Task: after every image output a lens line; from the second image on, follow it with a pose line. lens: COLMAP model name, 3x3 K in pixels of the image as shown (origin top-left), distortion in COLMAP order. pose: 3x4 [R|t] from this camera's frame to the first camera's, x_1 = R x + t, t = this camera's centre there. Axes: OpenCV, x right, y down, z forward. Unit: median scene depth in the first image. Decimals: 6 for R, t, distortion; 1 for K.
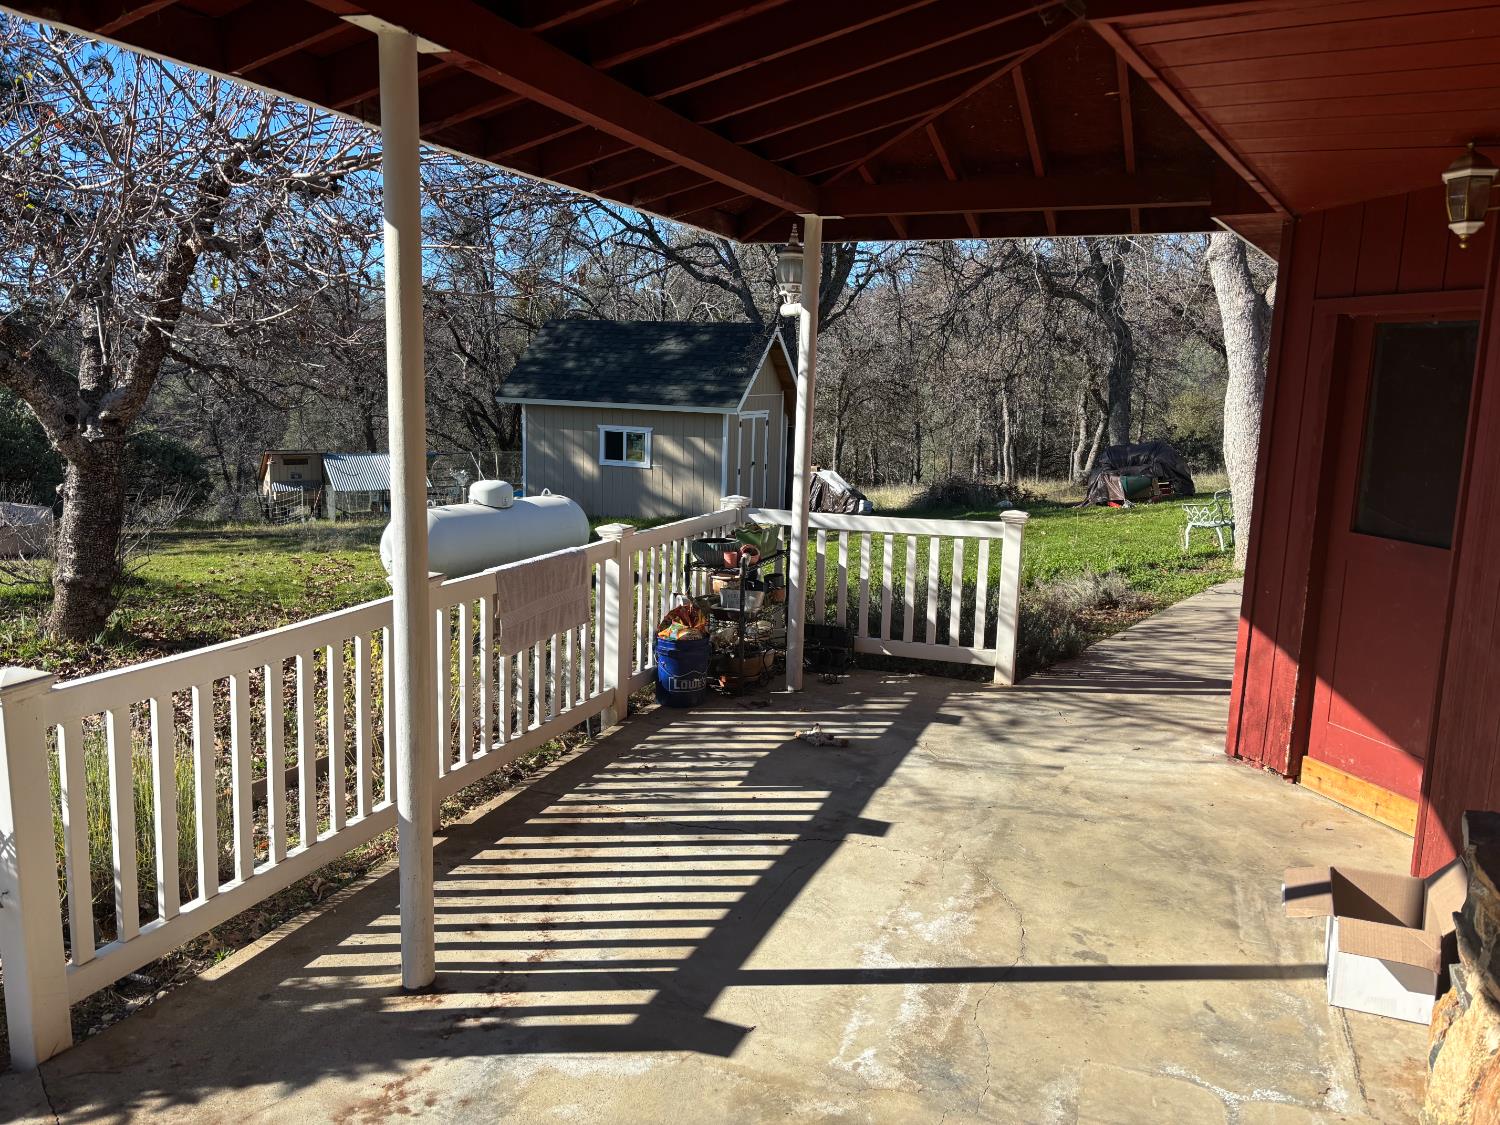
lens RADIAL K [[1158.3, 0, 750.1], [0, 1158.3, 560.8], [0, 0, 1]] dist [0.002594, 0.000135]
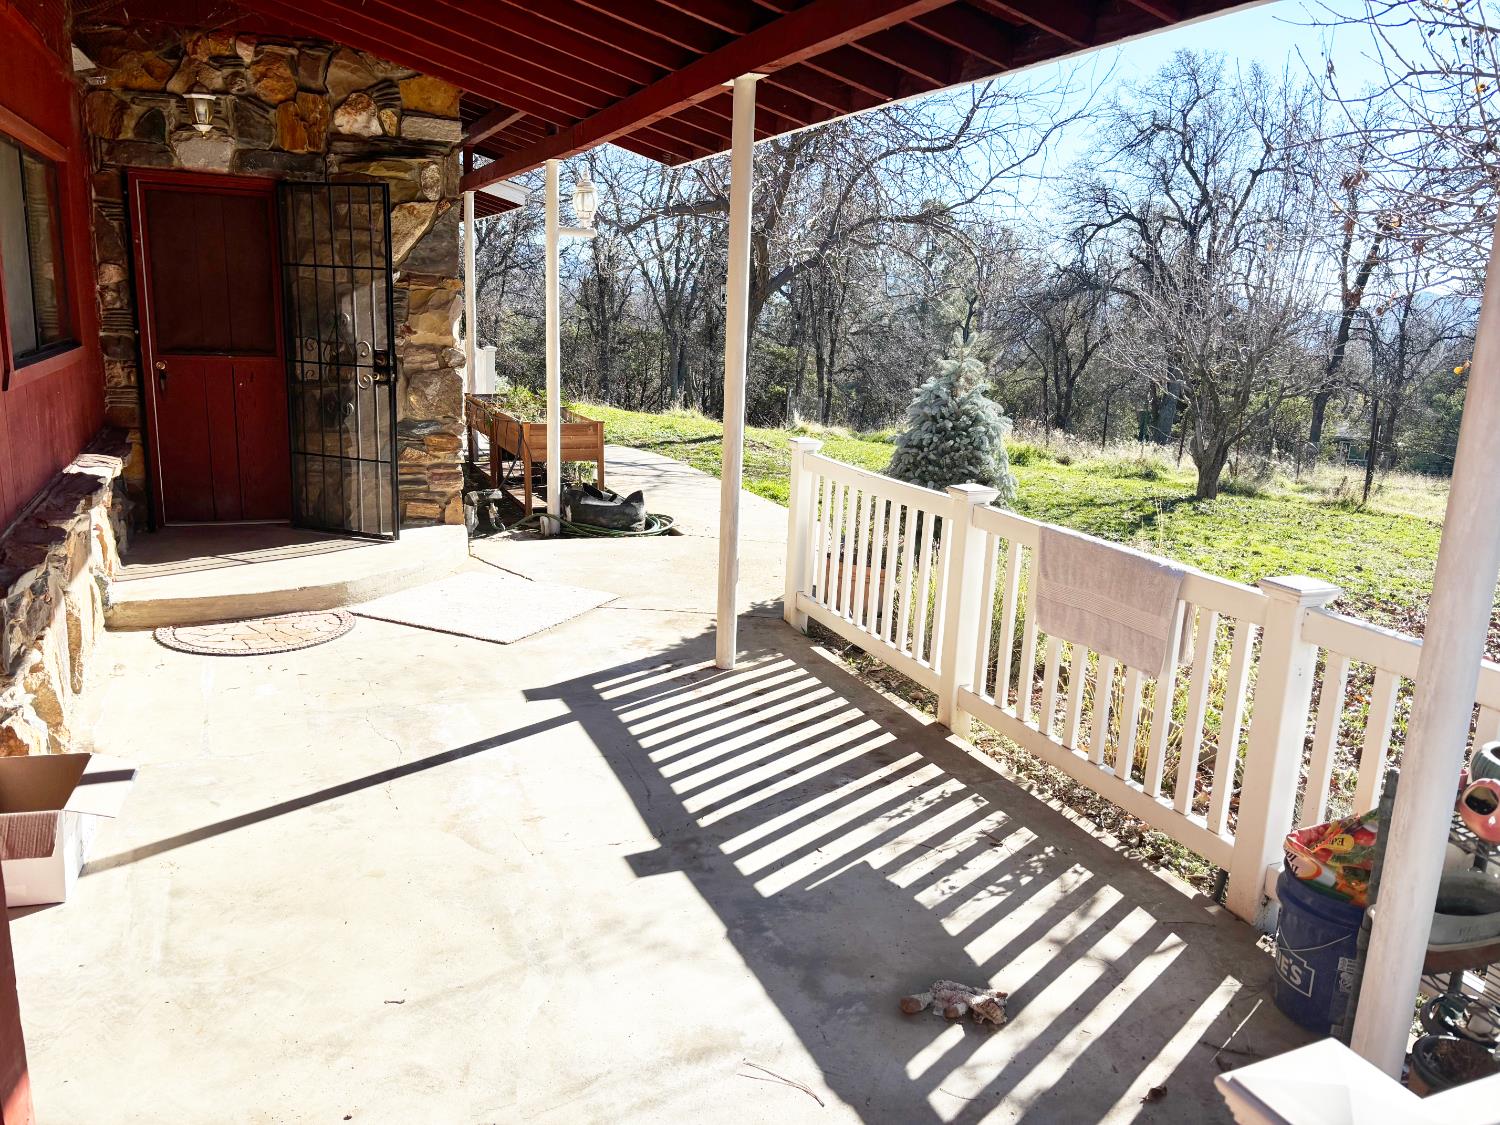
lens RADIAL K [[1158.3, 0, 749.4], [0, 1158.3, 561.1], [0, 0, 1]] dist [0.002594, 0.000135]
pose [[-0.730776, 0.095397, -0.675918, 0.556781], [-0.170722, 0.933177, 0.316283, -0.212906], [0.660924, 0.346527, -0.665657, 1.481970]]
